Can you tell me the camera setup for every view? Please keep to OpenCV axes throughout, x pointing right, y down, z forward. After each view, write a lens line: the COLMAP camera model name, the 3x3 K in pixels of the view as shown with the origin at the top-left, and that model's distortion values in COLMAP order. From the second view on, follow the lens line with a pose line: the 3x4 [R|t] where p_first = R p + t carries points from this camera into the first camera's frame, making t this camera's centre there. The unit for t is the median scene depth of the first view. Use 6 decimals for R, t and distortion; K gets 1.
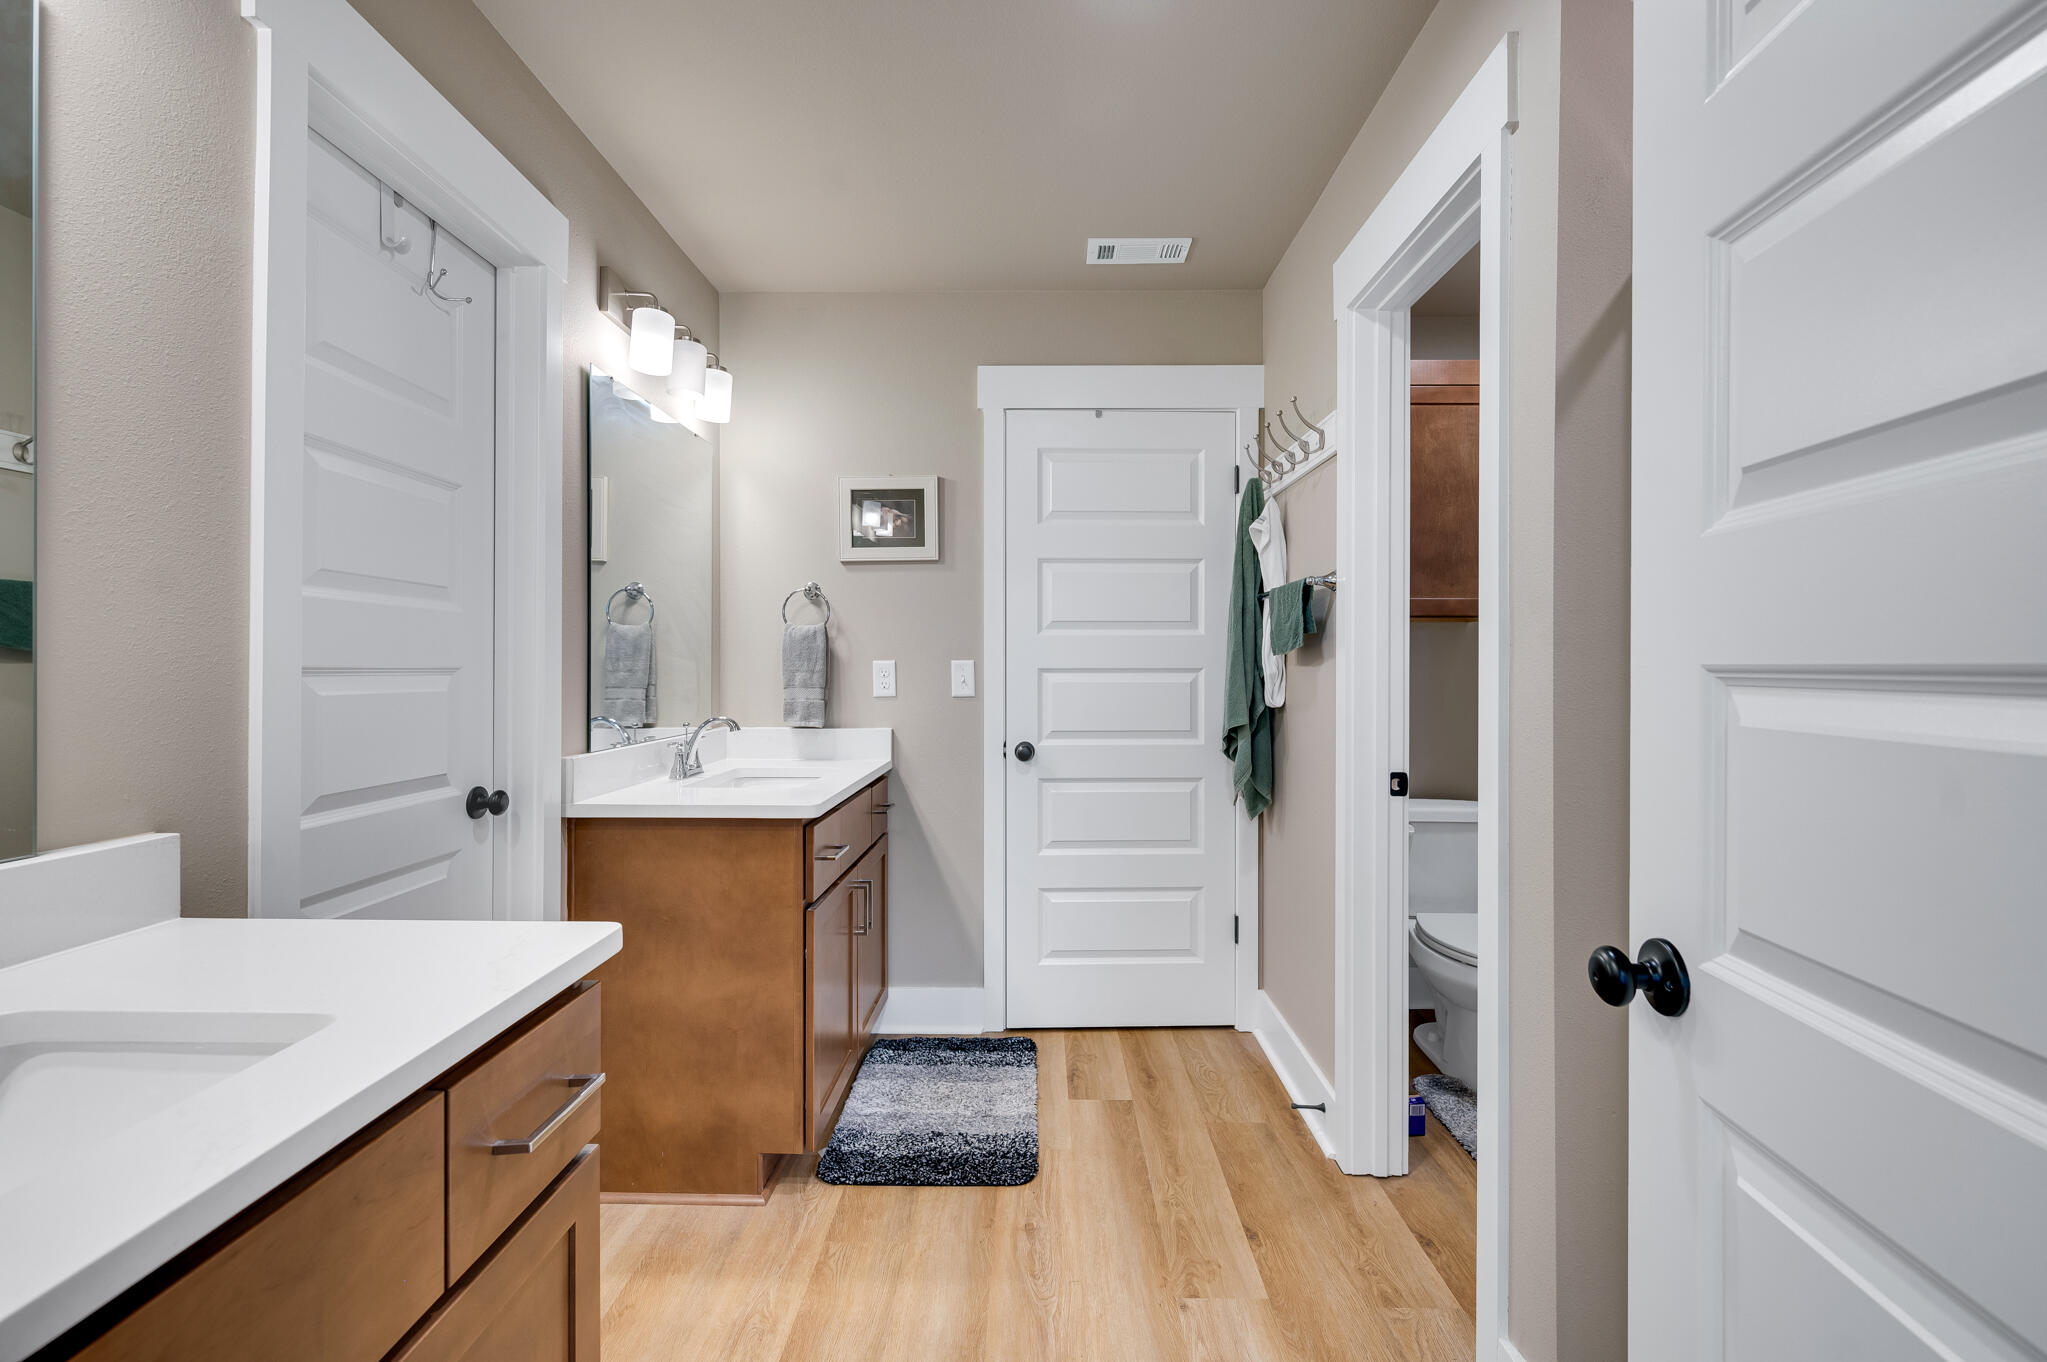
lens RADIAL K [[877.7, 0, 1037.9], [0, 877.7, 668.4], [0, 0, 1]] dist [0.002724, -0.000518]
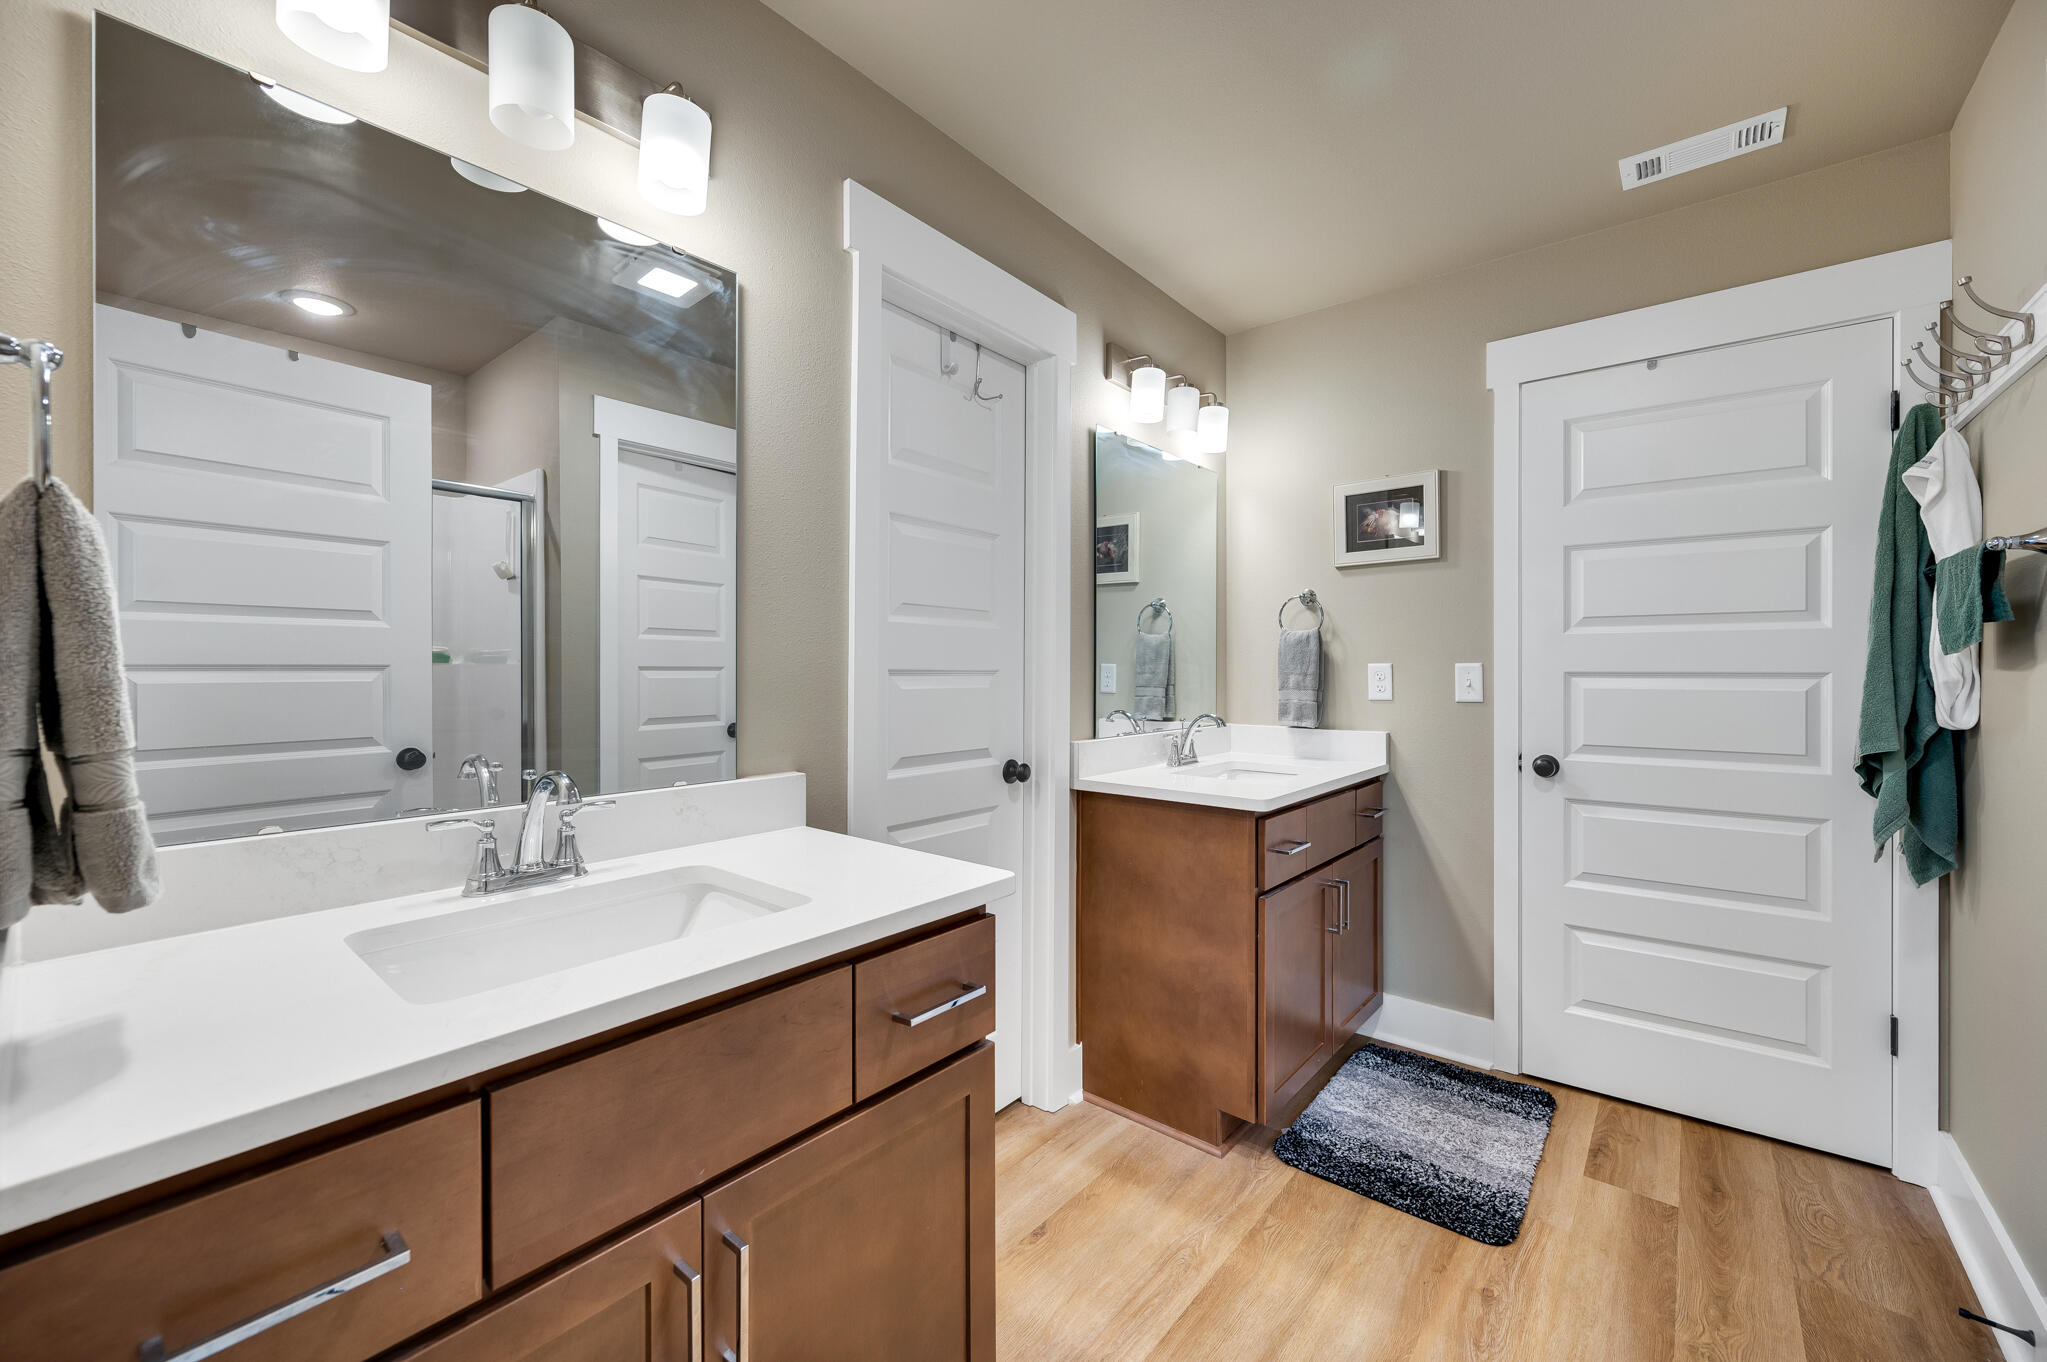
lens RADIAL K [[815.0, 0, 1034.9], [0, 815.0, 669.5], [0, 0, 1]] dist [0.000703, 0.000495]
pose [[0.777662, 0.001465, -0.628681, 0.115821], [-0.002396, 0.999997, -0.000634, -0.000780], [0.628678, 0.002000, 0.777663, 0.043402]]
